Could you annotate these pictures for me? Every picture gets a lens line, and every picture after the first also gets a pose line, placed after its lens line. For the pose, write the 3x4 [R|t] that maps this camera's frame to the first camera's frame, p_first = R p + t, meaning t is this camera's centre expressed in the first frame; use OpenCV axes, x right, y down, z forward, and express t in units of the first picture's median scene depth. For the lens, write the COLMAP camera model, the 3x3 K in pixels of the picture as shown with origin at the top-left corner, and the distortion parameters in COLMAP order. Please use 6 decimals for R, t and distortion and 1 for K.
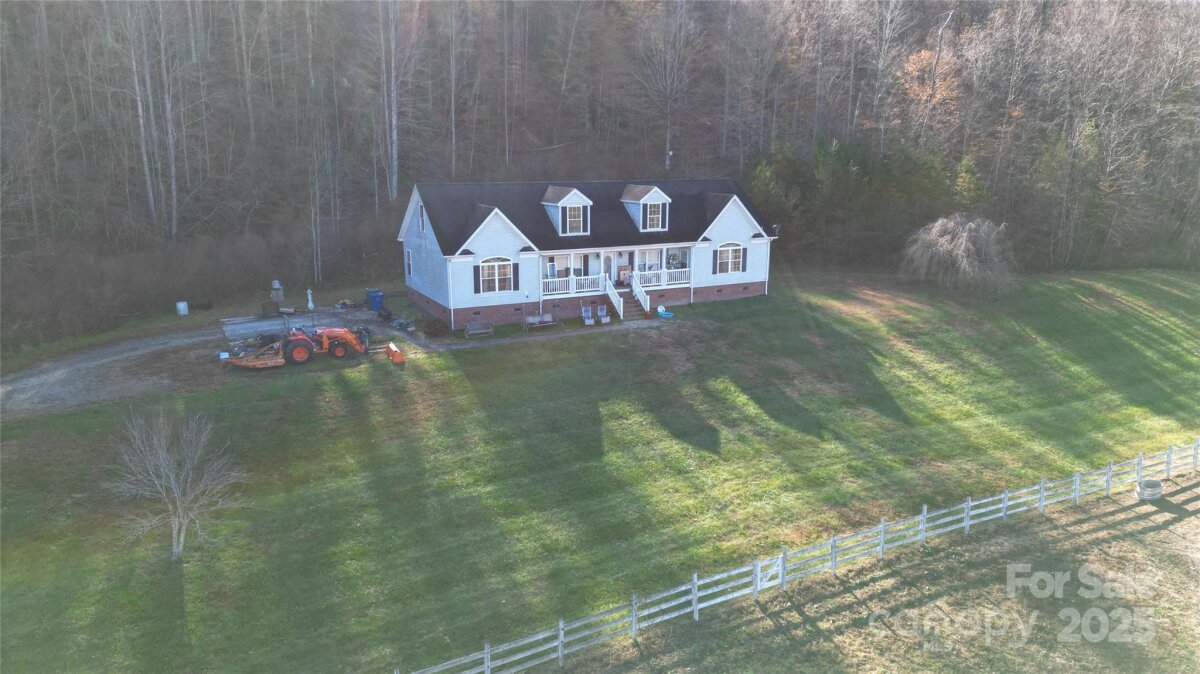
lens RADIAL K [[832.1, 0, 601.0], [0, 832.1, 334.2], [0, 0, 1]] dist [0.084316, -0.083945]
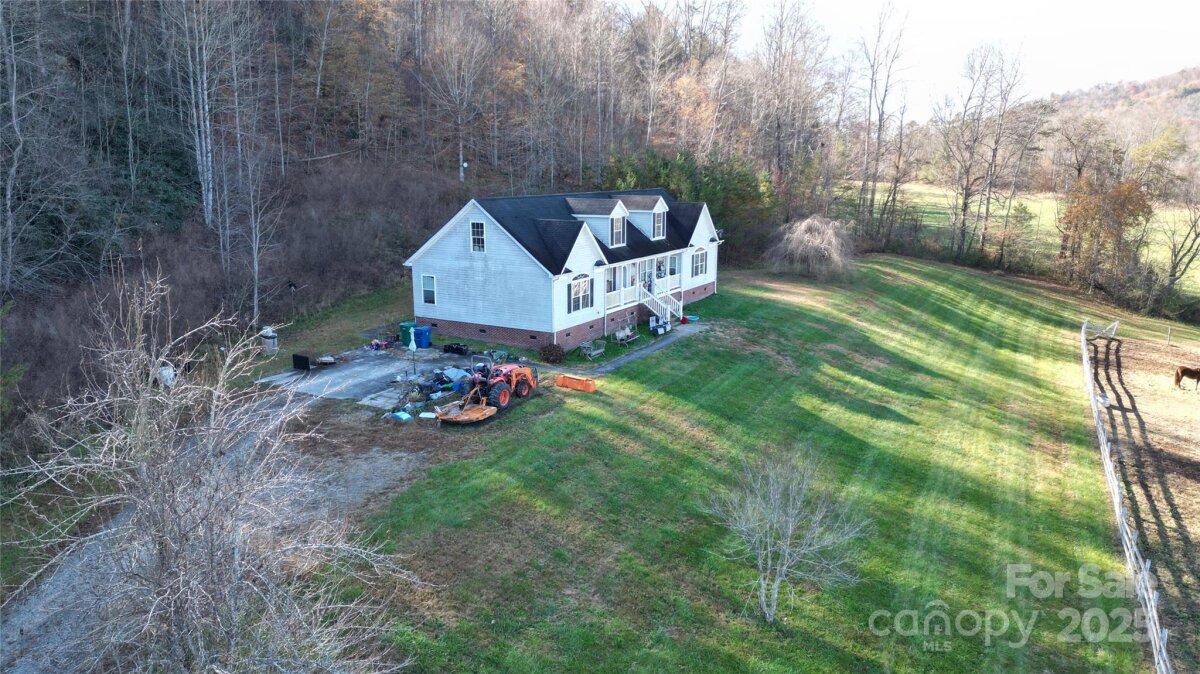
lens RADIAL K [[832.1, 0, 601.0], [0, 832.1, 334.2], [0, 0, 1]] dist [0.084316, -0.083945]
pose [[0.835998, -0.109169, 0.537764, -0.569451], [0.117127, 0.992926, 0.019486, -0.036510], [-0.536087, 0.046697, 0.842870, 0.178191]]
